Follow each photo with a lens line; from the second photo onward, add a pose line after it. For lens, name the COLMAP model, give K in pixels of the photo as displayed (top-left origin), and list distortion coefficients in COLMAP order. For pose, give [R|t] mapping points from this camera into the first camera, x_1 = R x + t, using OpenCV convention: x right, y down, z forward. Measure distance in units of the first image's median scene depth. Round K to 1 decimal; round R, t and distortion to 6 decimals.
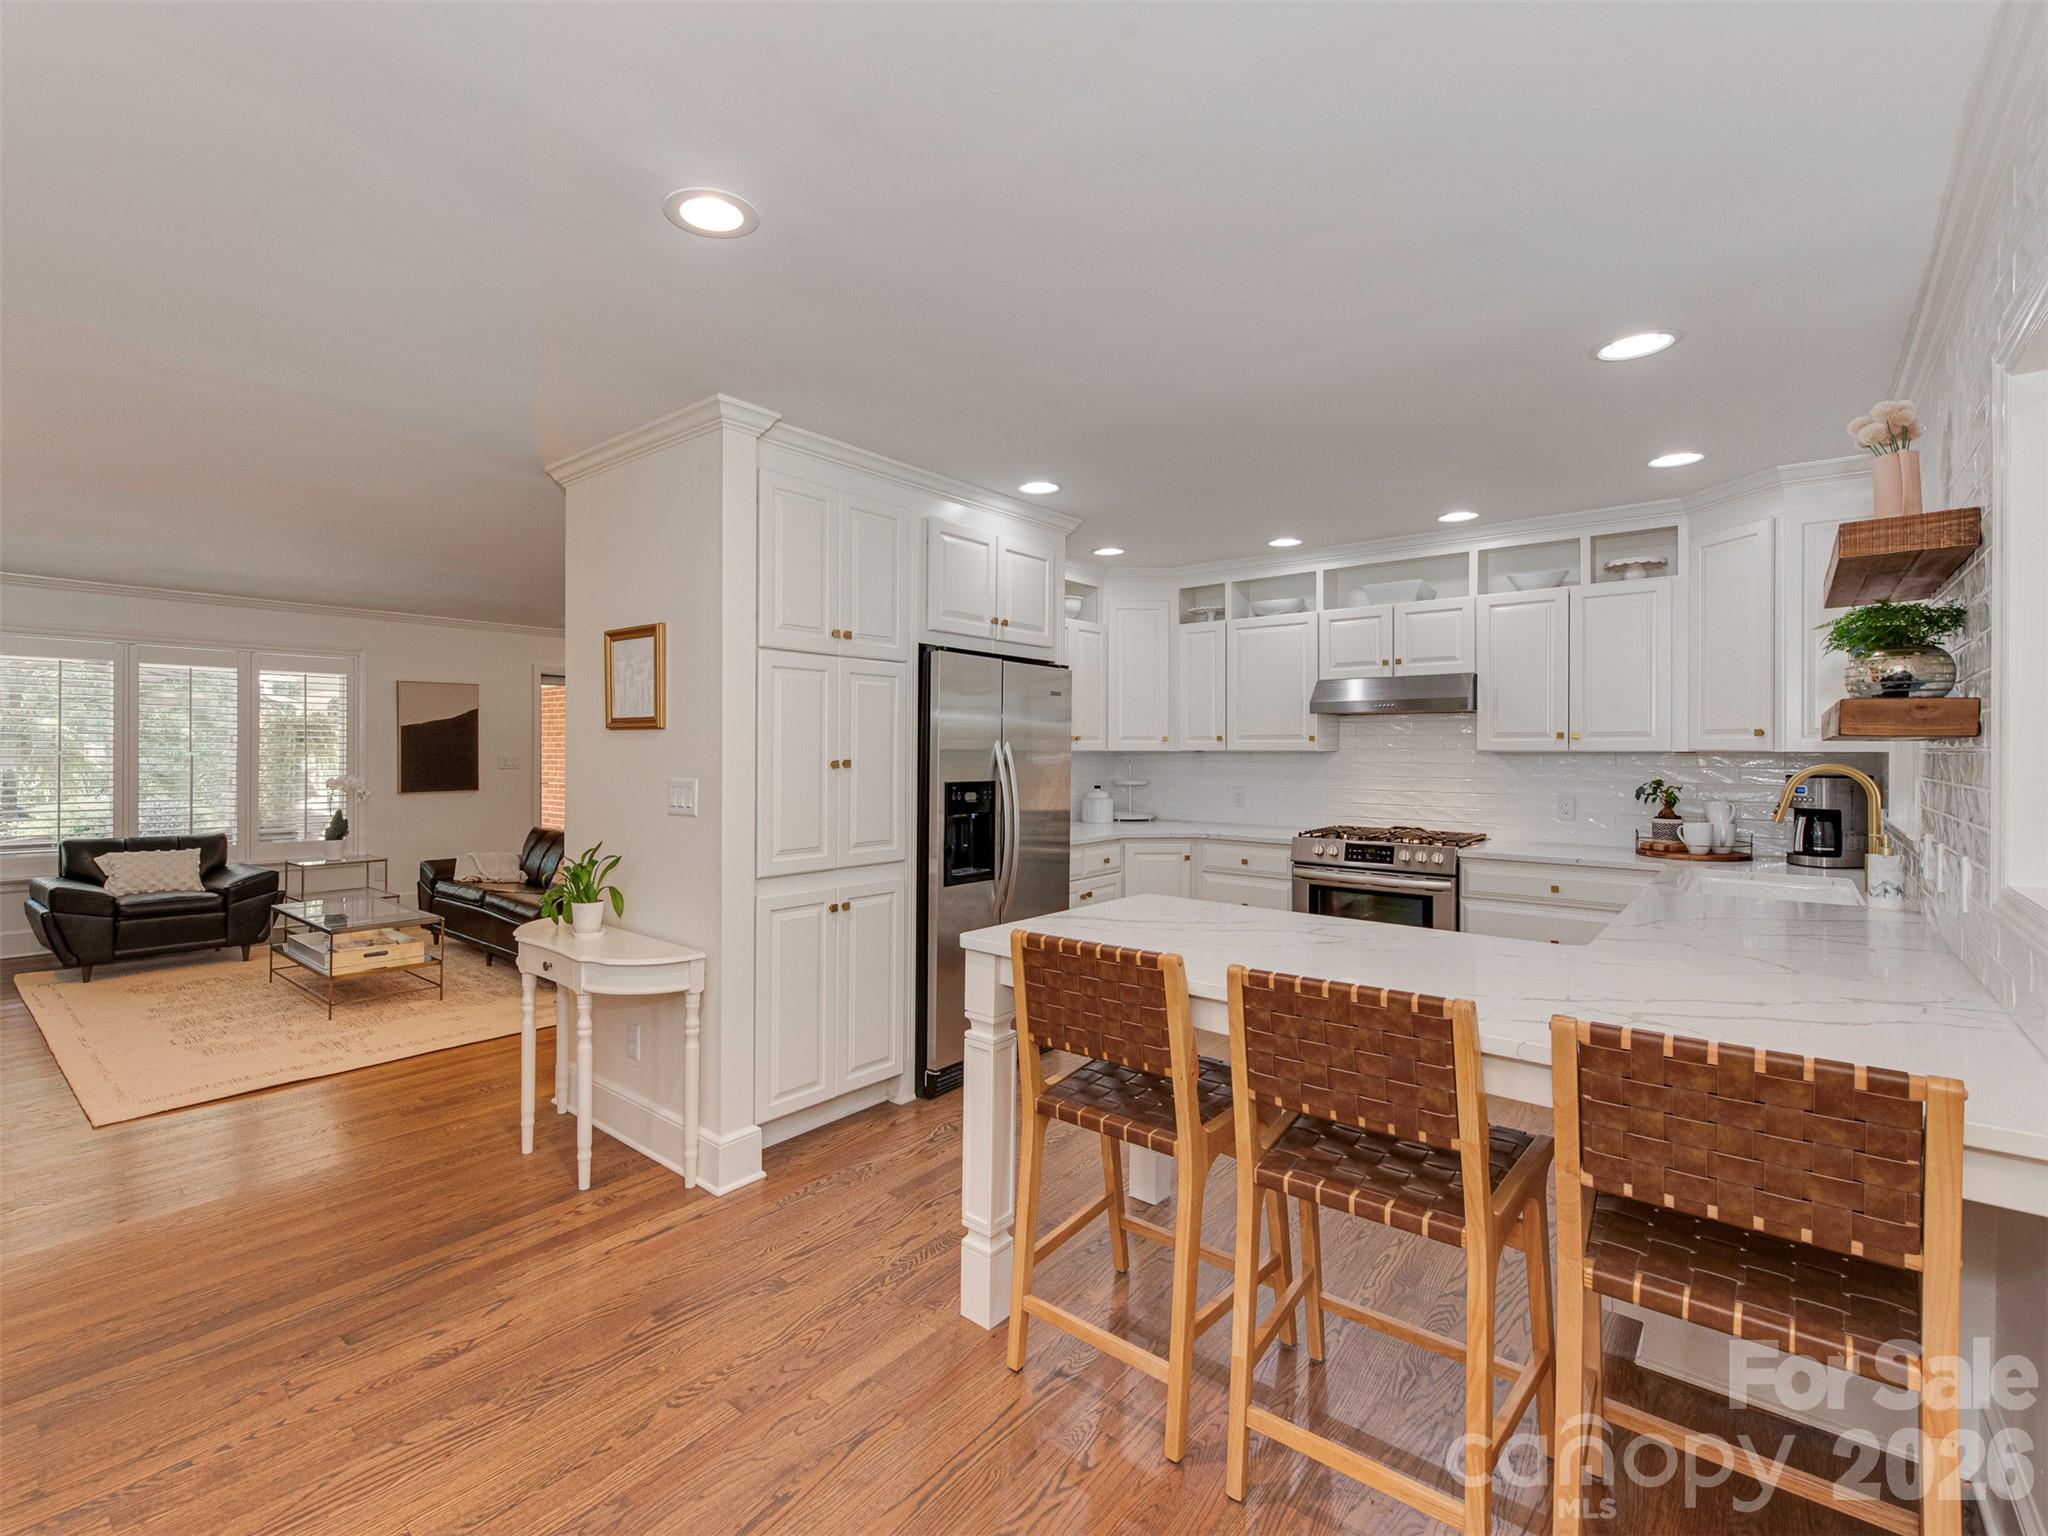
lens RADIAL K [[921.5, 0, 1028.1], [0, 921.5, 760.4], [0, 0, 1]] dist [-0.000992, 0.000084]
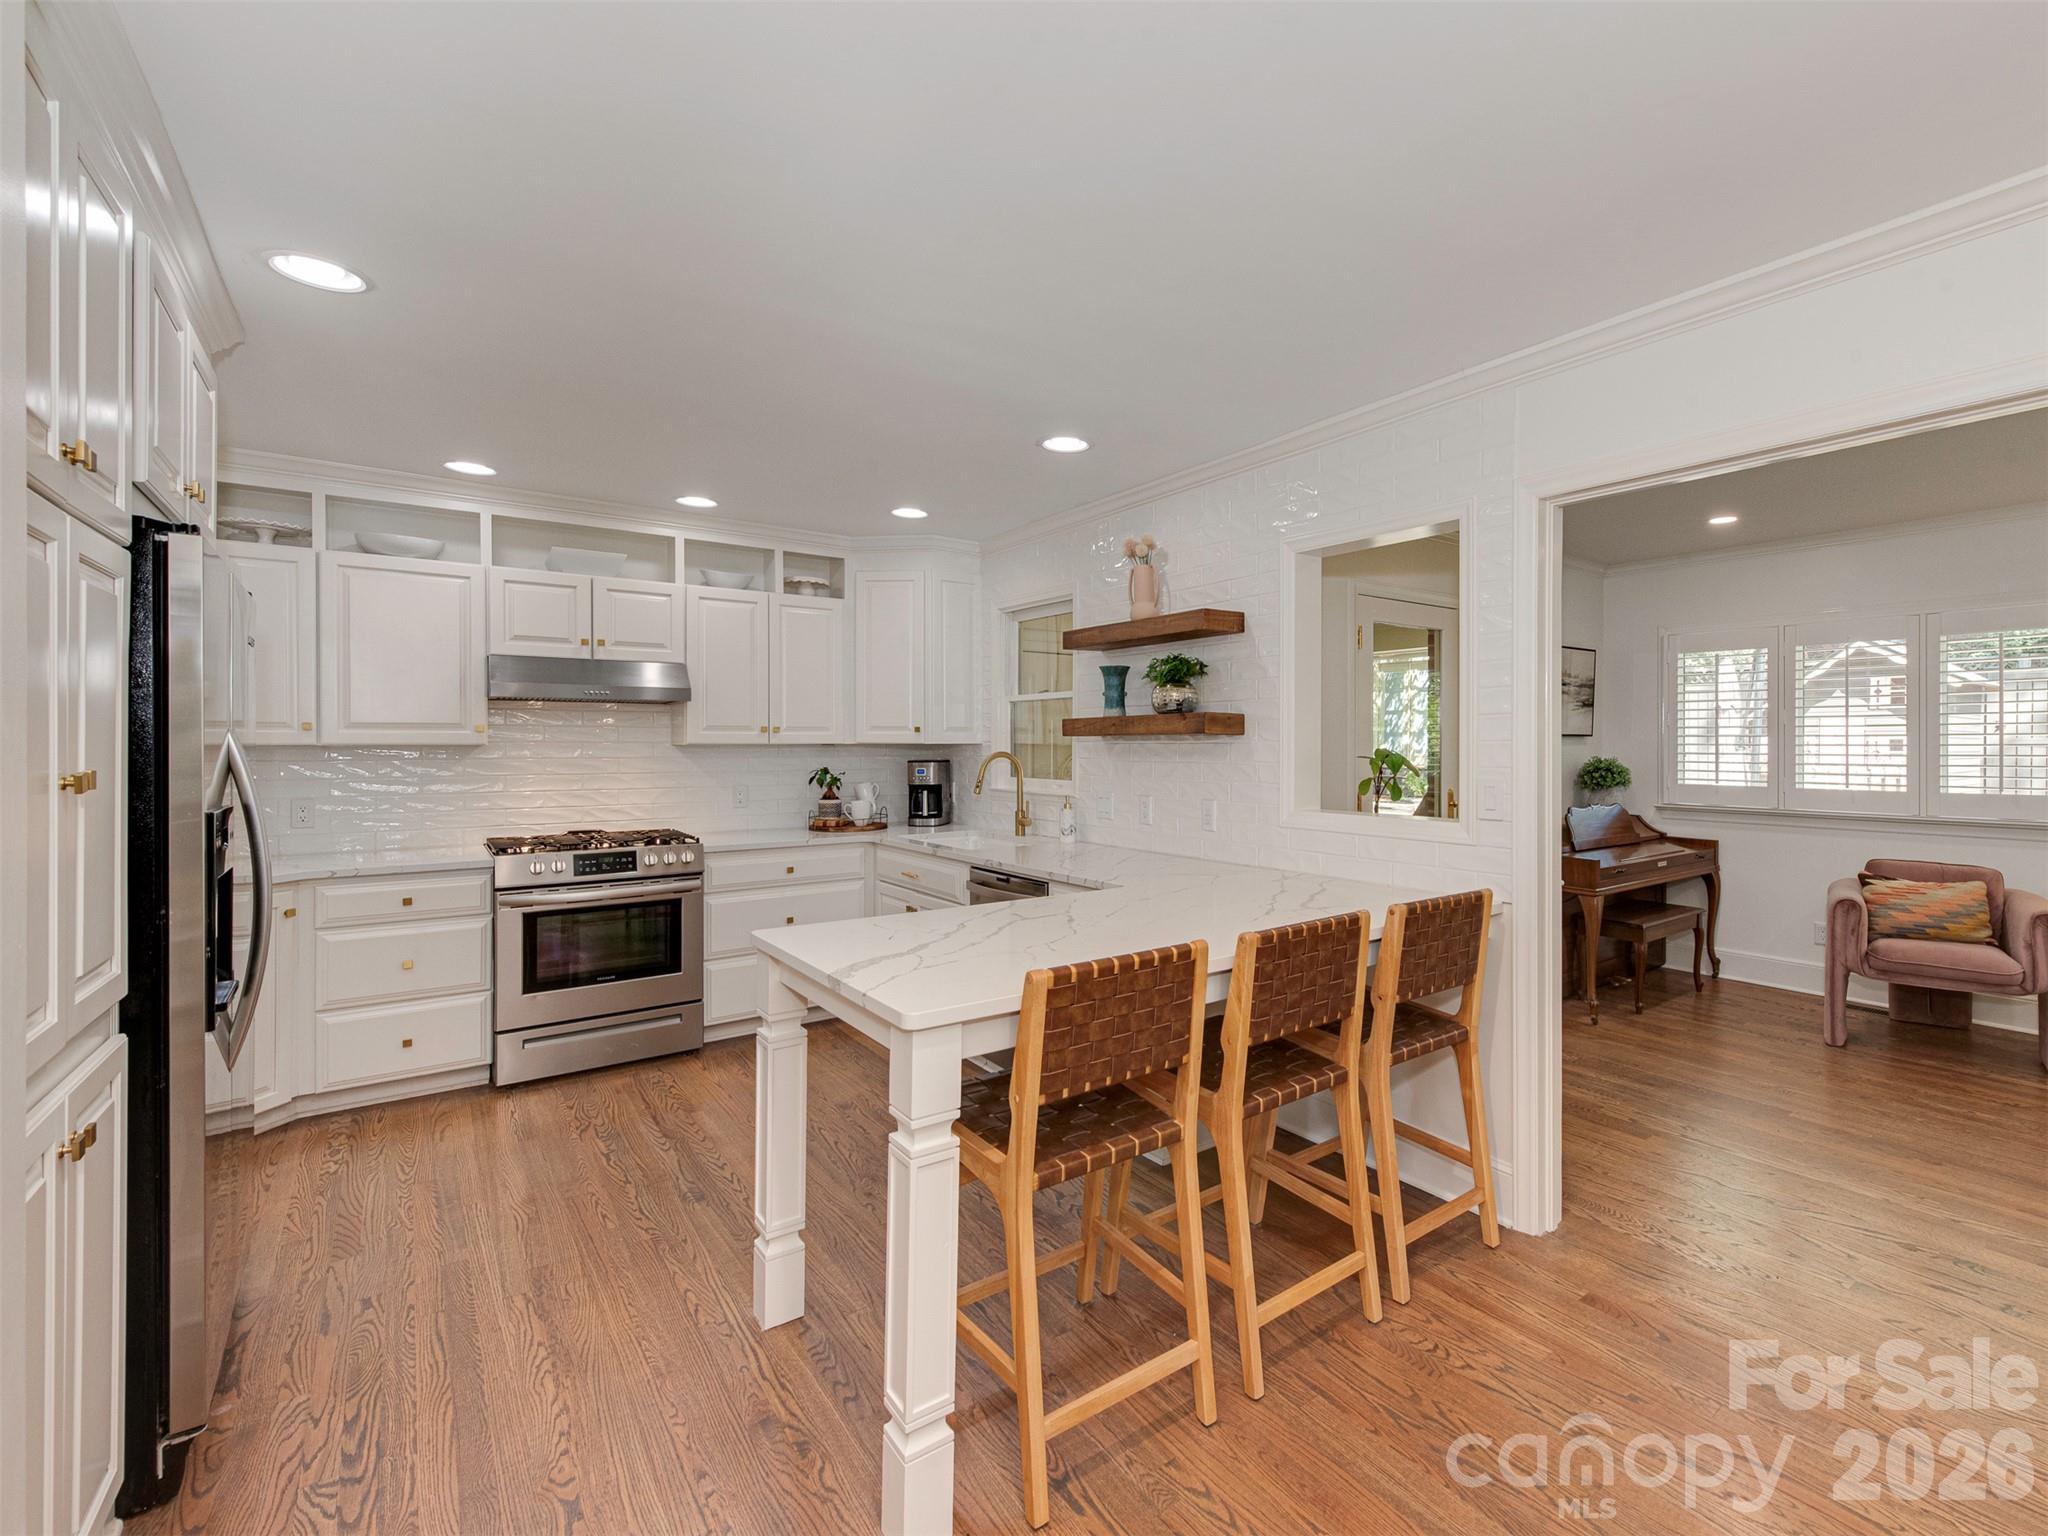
lens RADIAL K [[921.5, 0, 1085.3], [0, 921.5, 736.3], [0, 0, 1]] dist [-0.000992, 0.000084]
pose [[0.232158, 0.004527, 0.972668, -0.395941], [0.011829, 0.999902, -0.007477, -0.006403], [-0.972606, 0.013242, 0.232082, 0.392715]]
